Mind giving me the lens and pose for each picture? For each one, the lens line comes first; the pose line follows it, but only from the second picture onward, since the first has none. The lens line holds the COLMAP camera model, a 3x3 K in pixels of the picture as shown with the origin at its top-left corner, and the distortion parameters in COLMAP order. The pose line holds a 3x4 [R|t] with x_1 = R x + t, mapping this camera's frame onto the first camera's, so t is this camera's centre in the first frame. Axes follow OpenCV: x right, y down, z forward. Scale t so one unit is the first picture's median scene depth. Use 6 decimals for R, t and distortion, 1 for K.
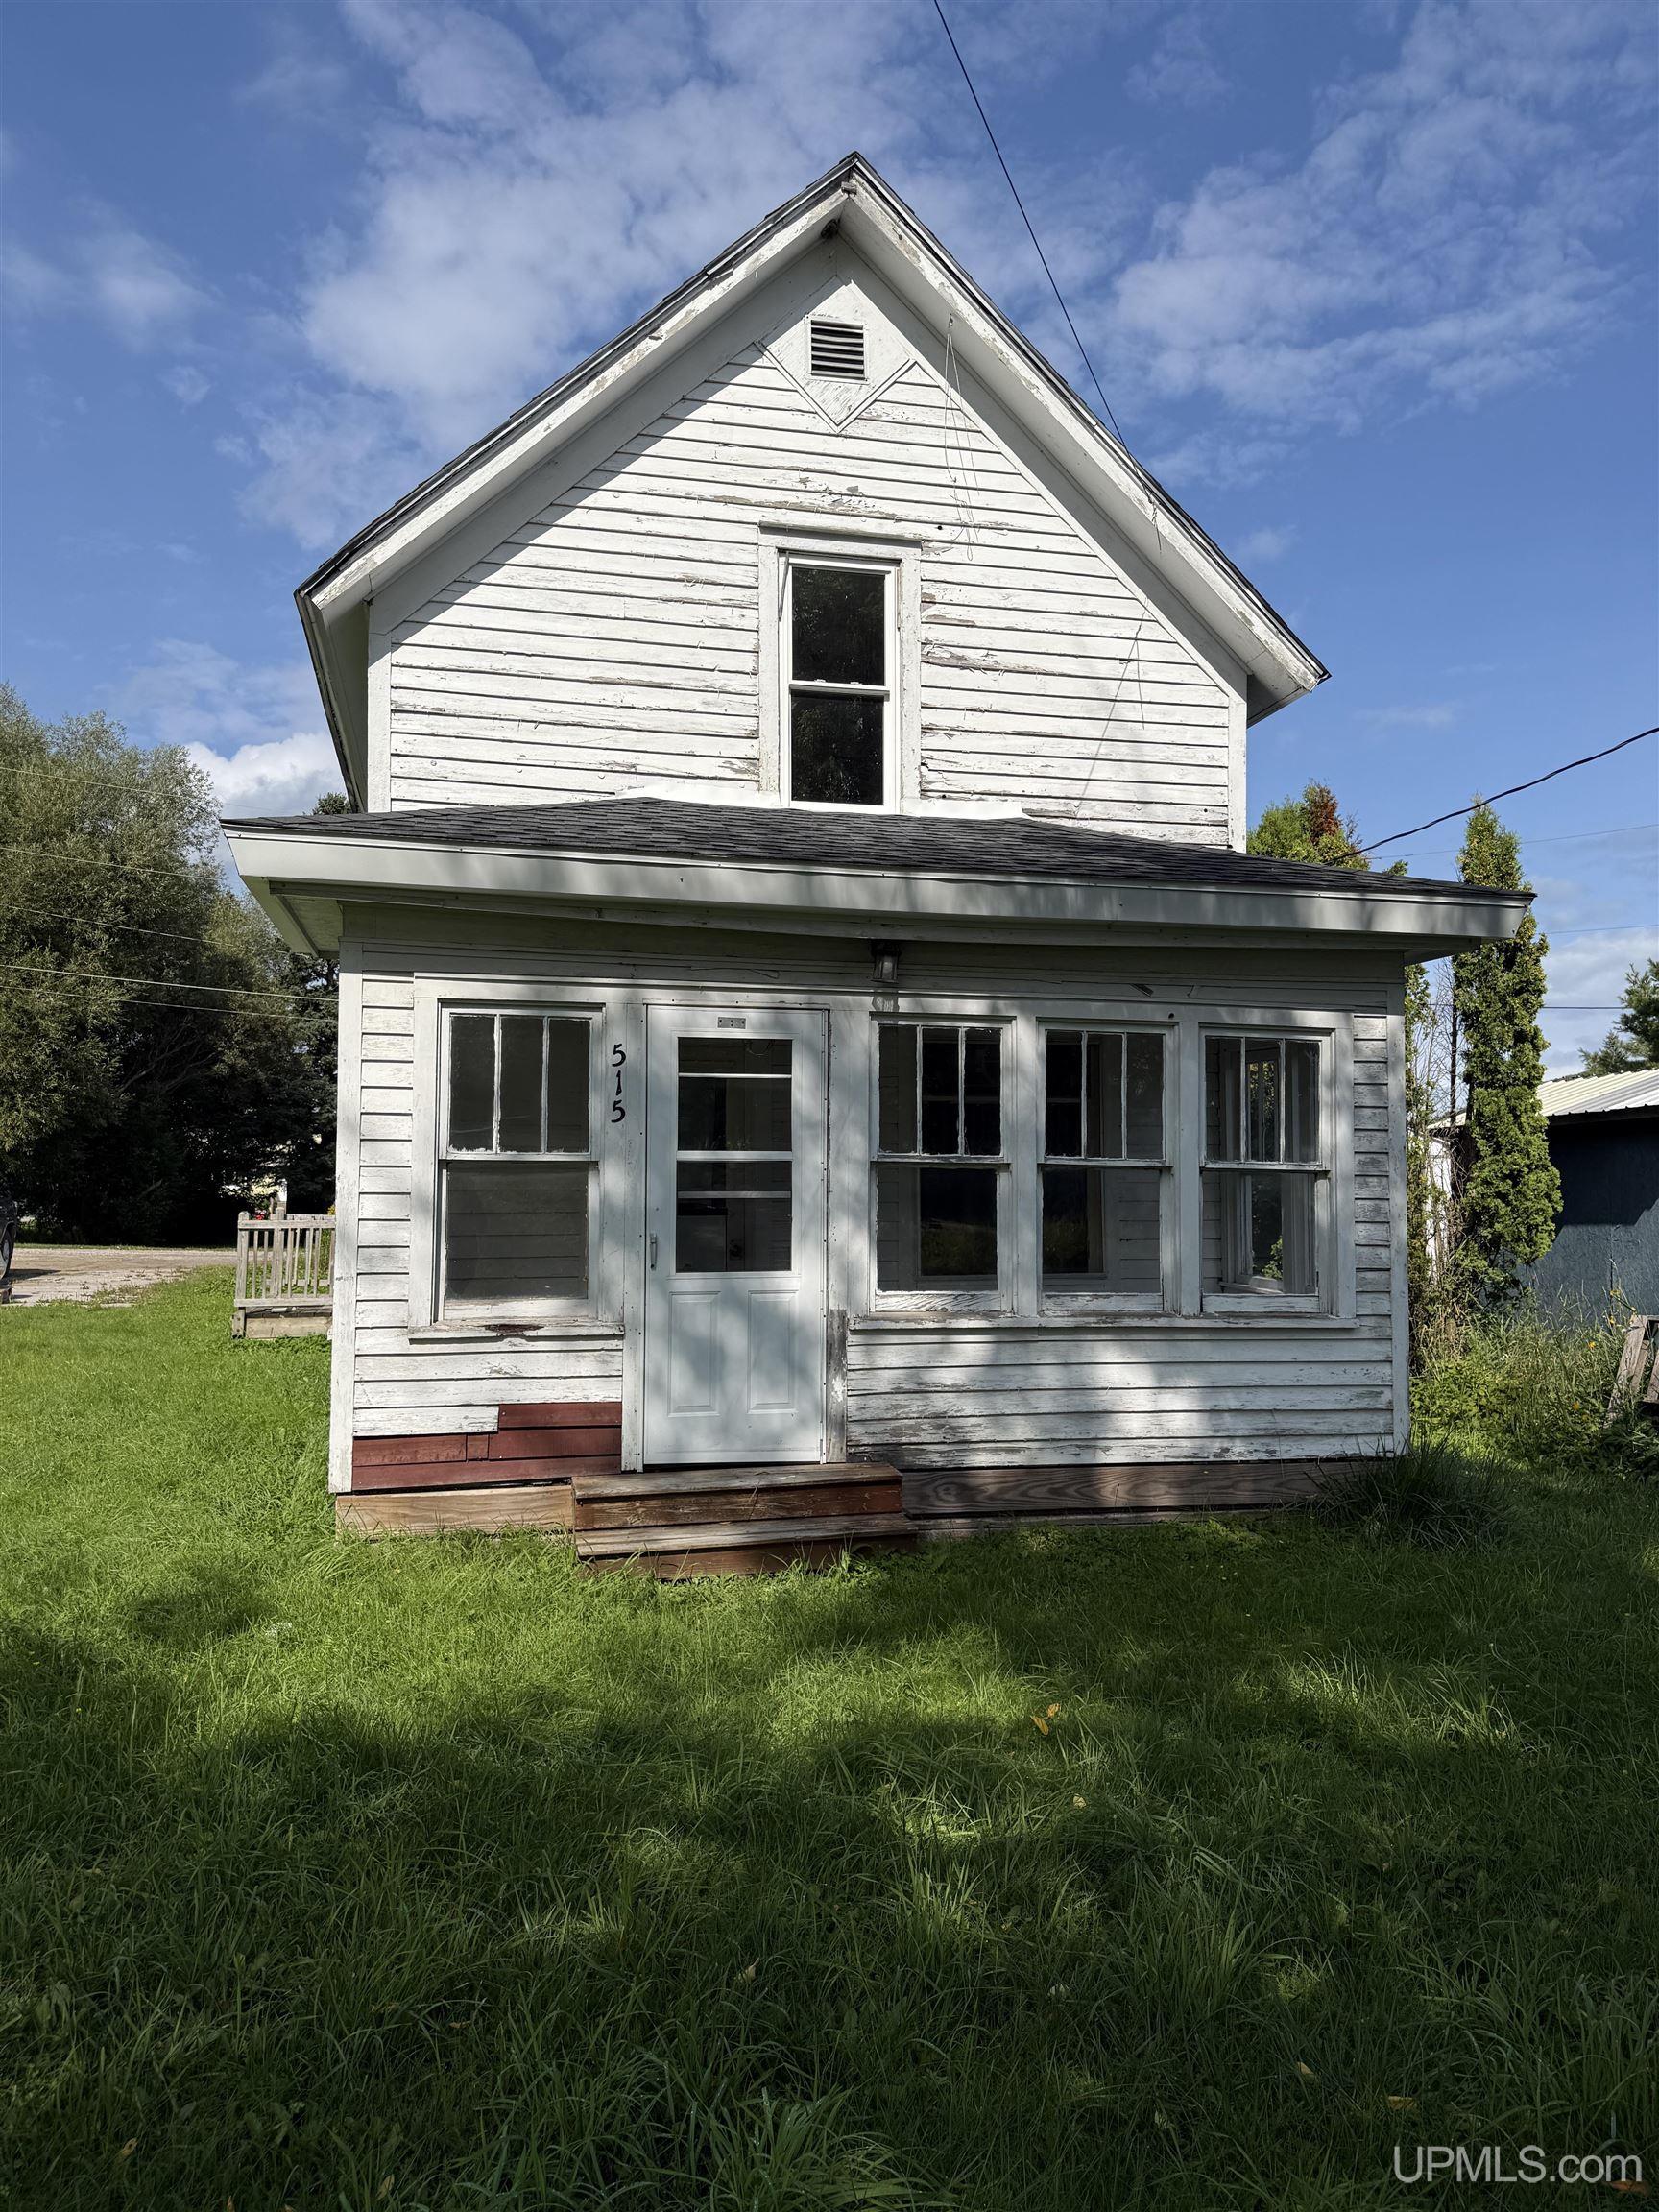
lens RADIAL K [[1572.3, 0, 829.5], [0, 1572.3, 1106.0], [0, 0, 1]] dist [0.065617, -0.067235]
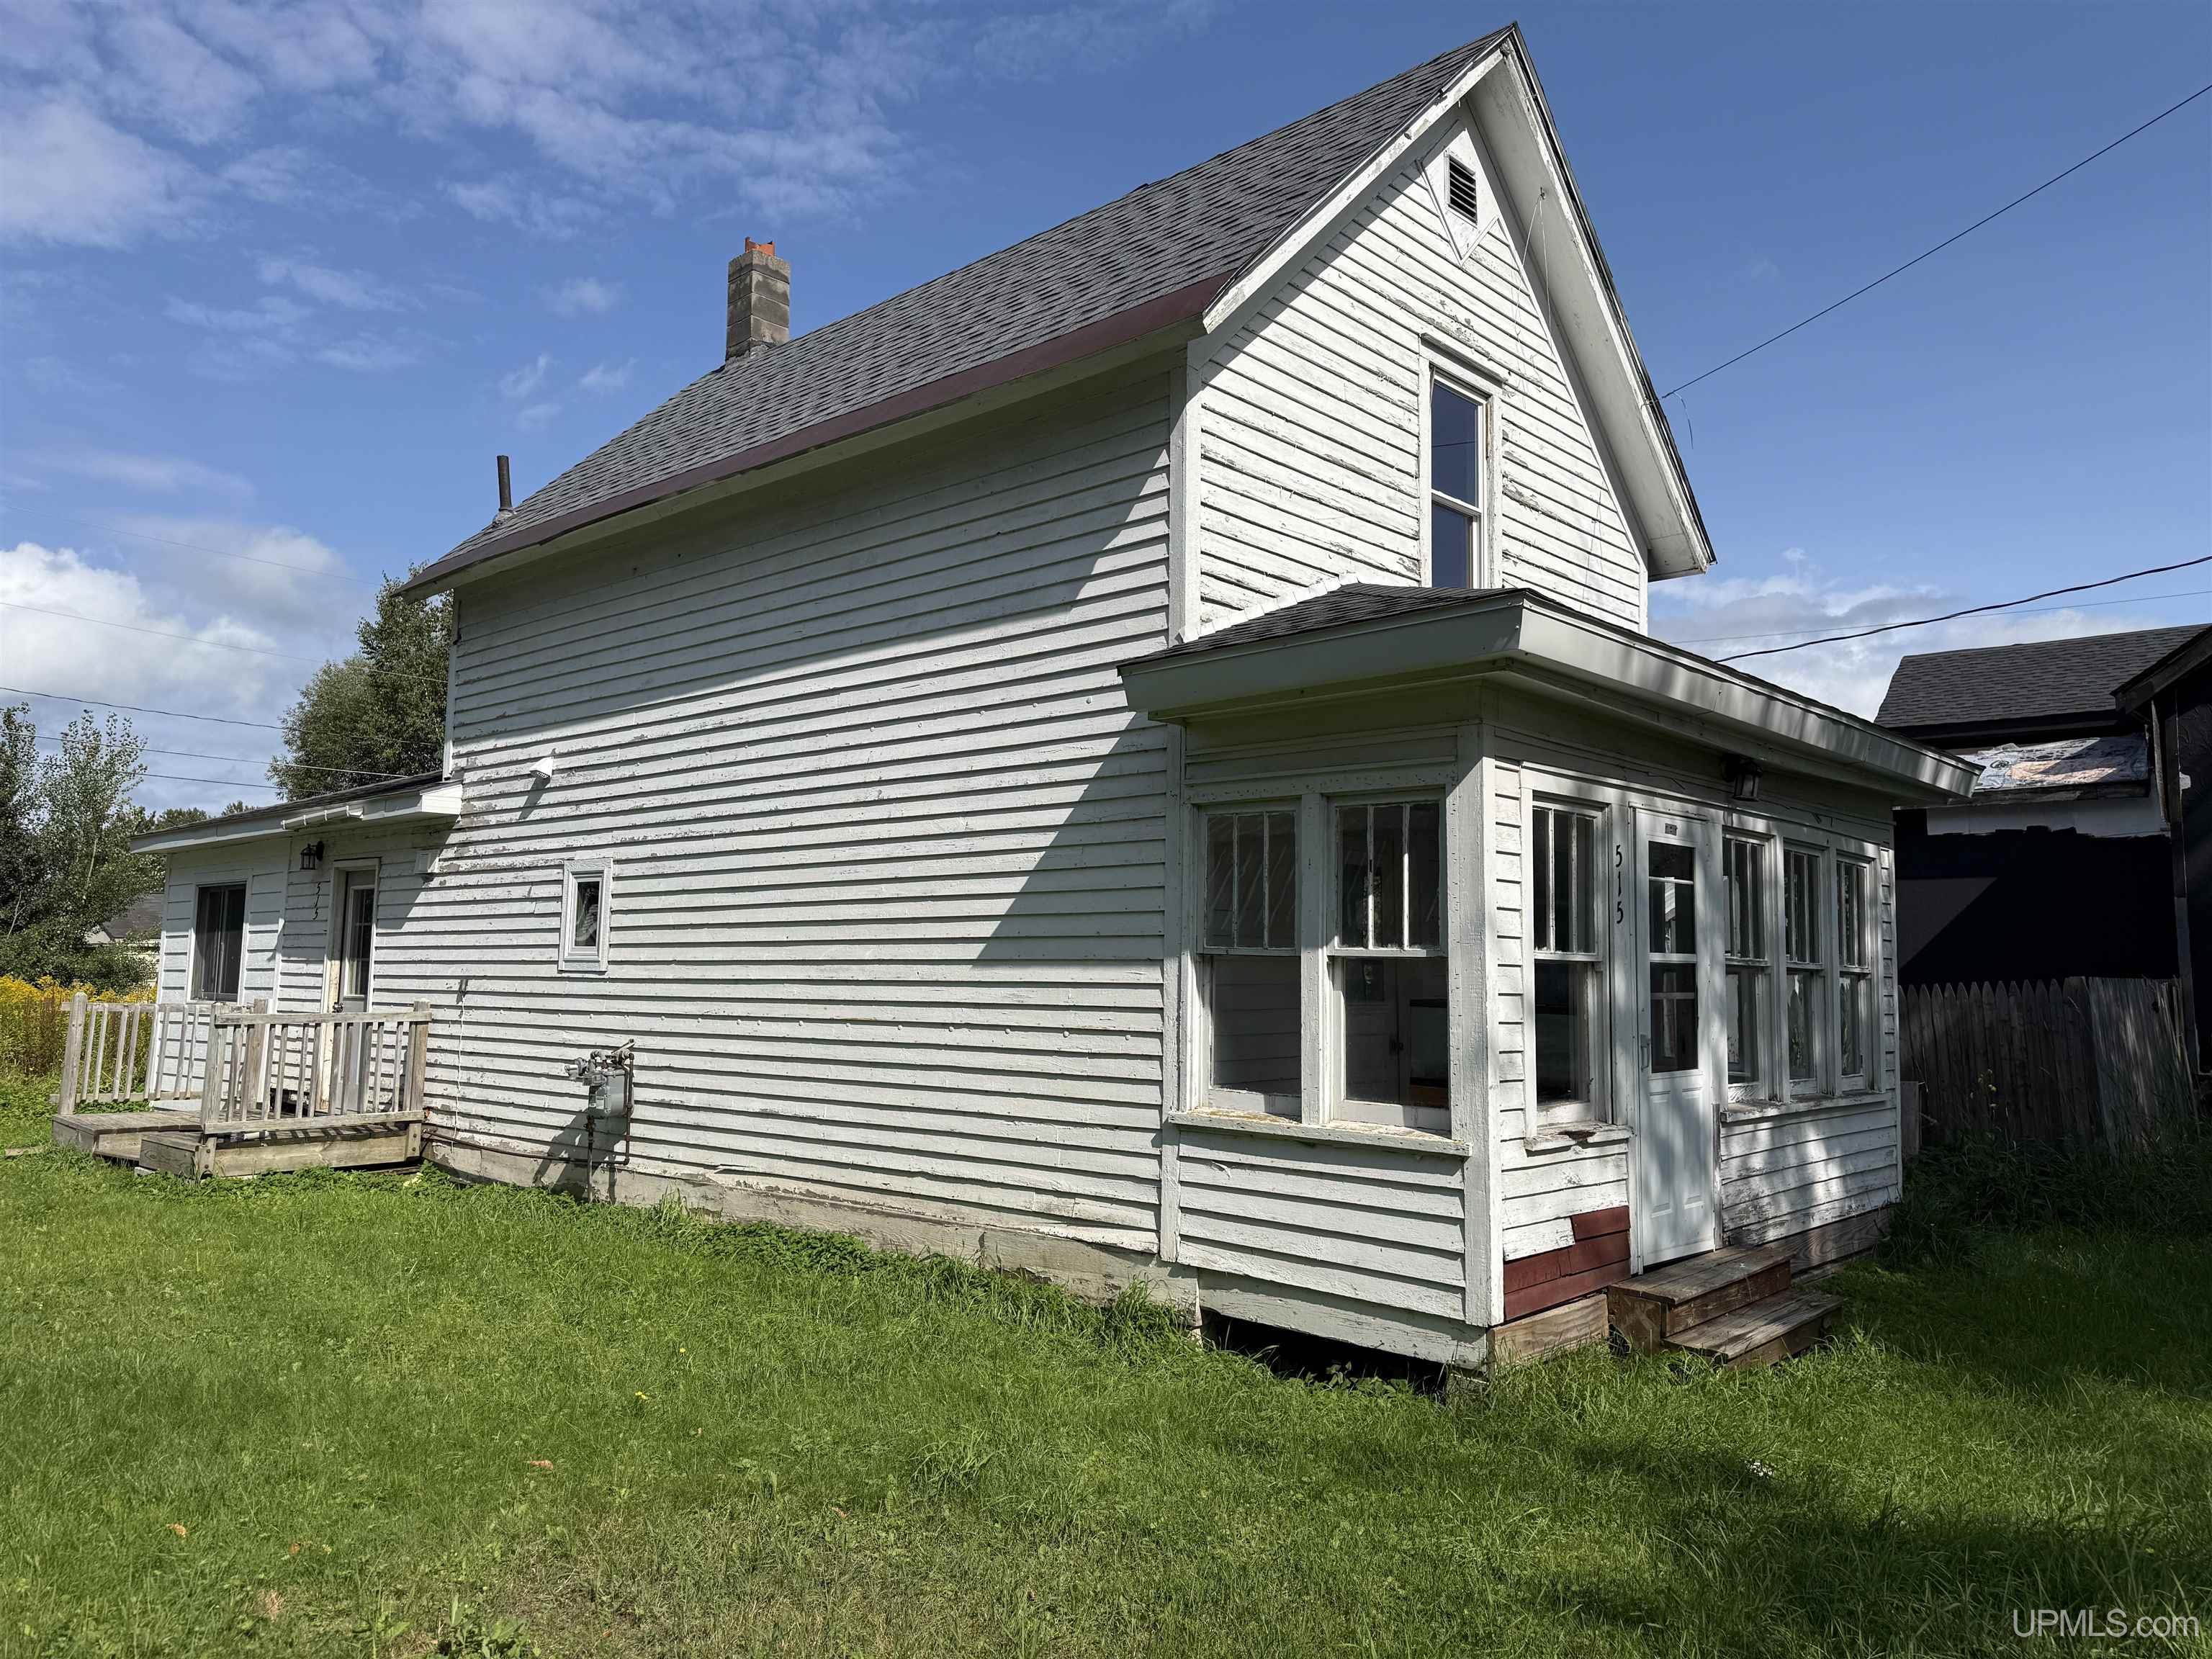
lens RADIAL K [[1633.4, 0, 1105.0], [0, 1633.4, 843.3], [0, 0, 1]] dist [0.004993, 0.008060]
pose [[0.819202, 0.054525, 0.570908, -0.782757], [-0.039225, 0.998466, -0.039075, 0.011167], [-0.572163, 0.009616, 0.820084, 0.244867]]
